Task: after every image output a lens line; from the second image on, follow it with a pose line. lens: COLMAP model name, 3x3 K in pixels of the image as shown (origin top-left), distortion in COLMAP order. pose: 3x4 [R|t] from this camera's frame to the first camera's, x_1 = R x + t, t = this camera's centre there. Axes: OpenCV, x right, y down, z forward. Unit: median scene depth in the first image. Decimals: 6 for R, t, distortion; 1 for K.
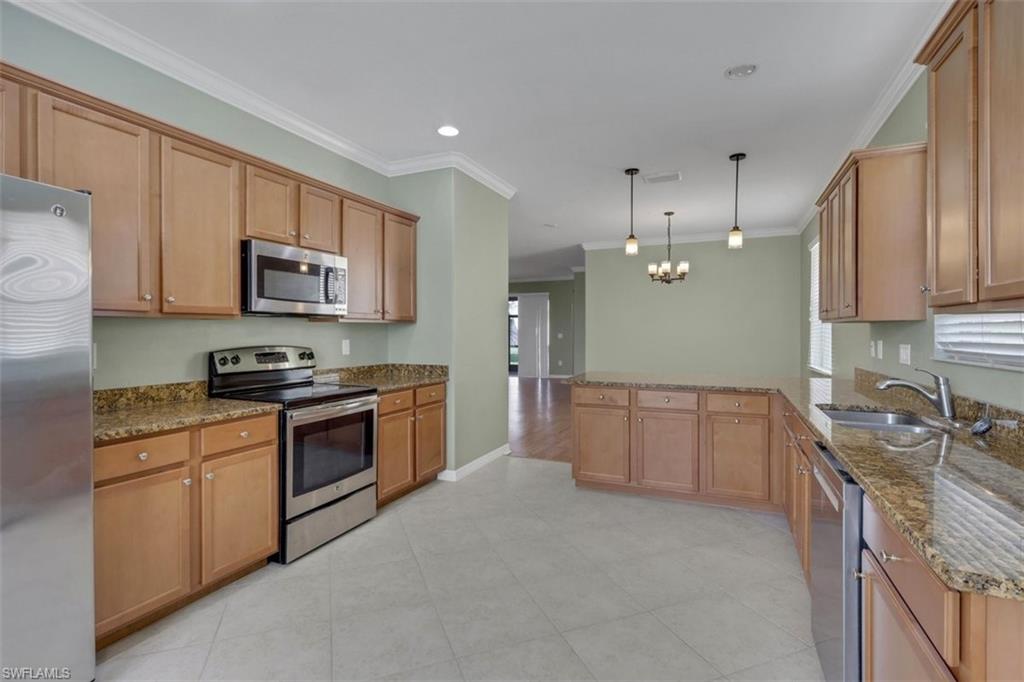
lens RADIAL K [[501.4, 0, 516.1], [0, 501.4, 336.3], [0, 0, 1]] dist [0.036444, -0.000321]
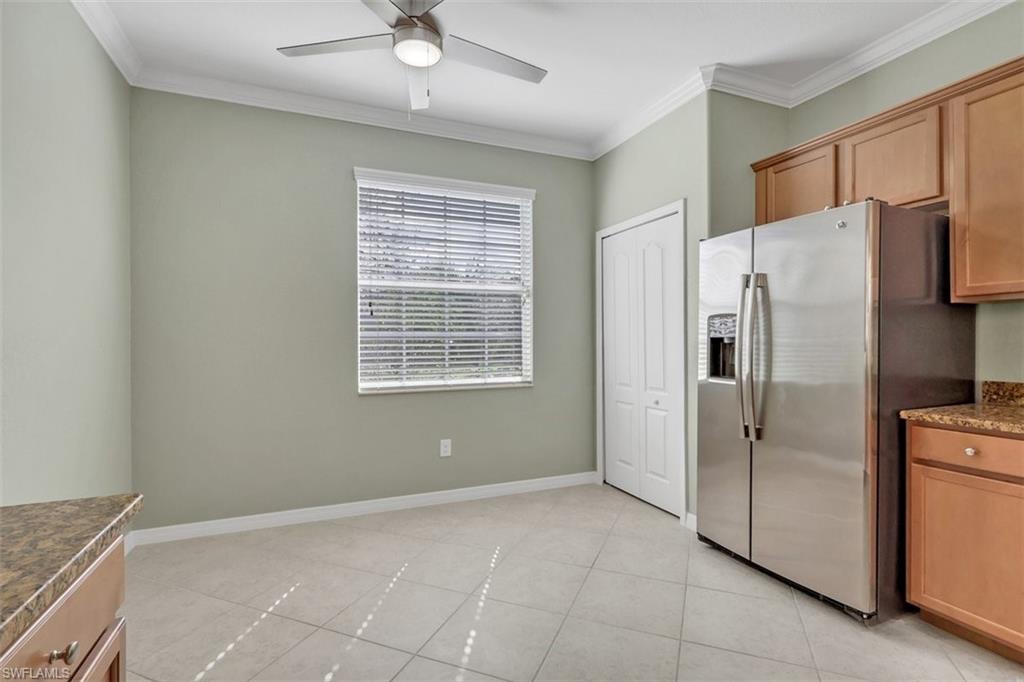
lens RADIAL K [[486.6, 0, 513.2], [0, 486.6, 344.3], [0, 0, 1]] dist [-0.000016, -0.000321]
pose [[-0.689765, -0.000981, -0.724033, 0.473802], [-0.005771, 0.999975, 0.004144, 0.047698], [0.724011, 0.007037, -0.689753, 1.058615]]
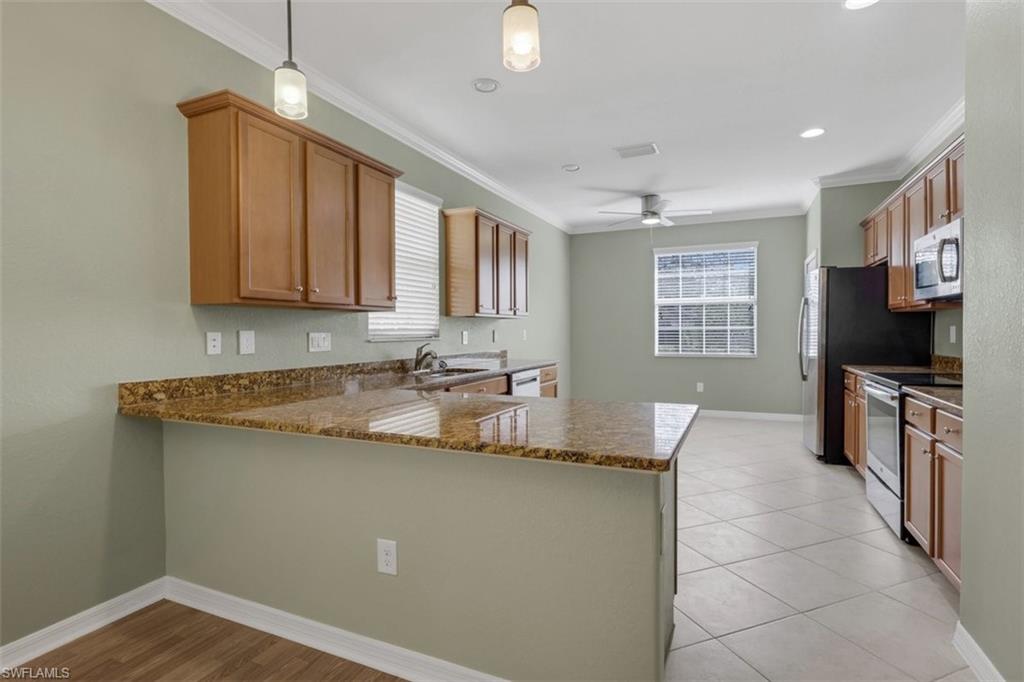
lens RADIAL K [[501.4, 0, 516.4], [0, 501.4, 338.9], [0, 0, 1]] dist [0.036444, -0.000321]
pose [[-0.999959, 0.001529, 0.008927, 0.609517], [0.001713, 0.999786, 0.020629, 0.022223], [-0.008894, 0.020644, -0.999747, 3.305422]]
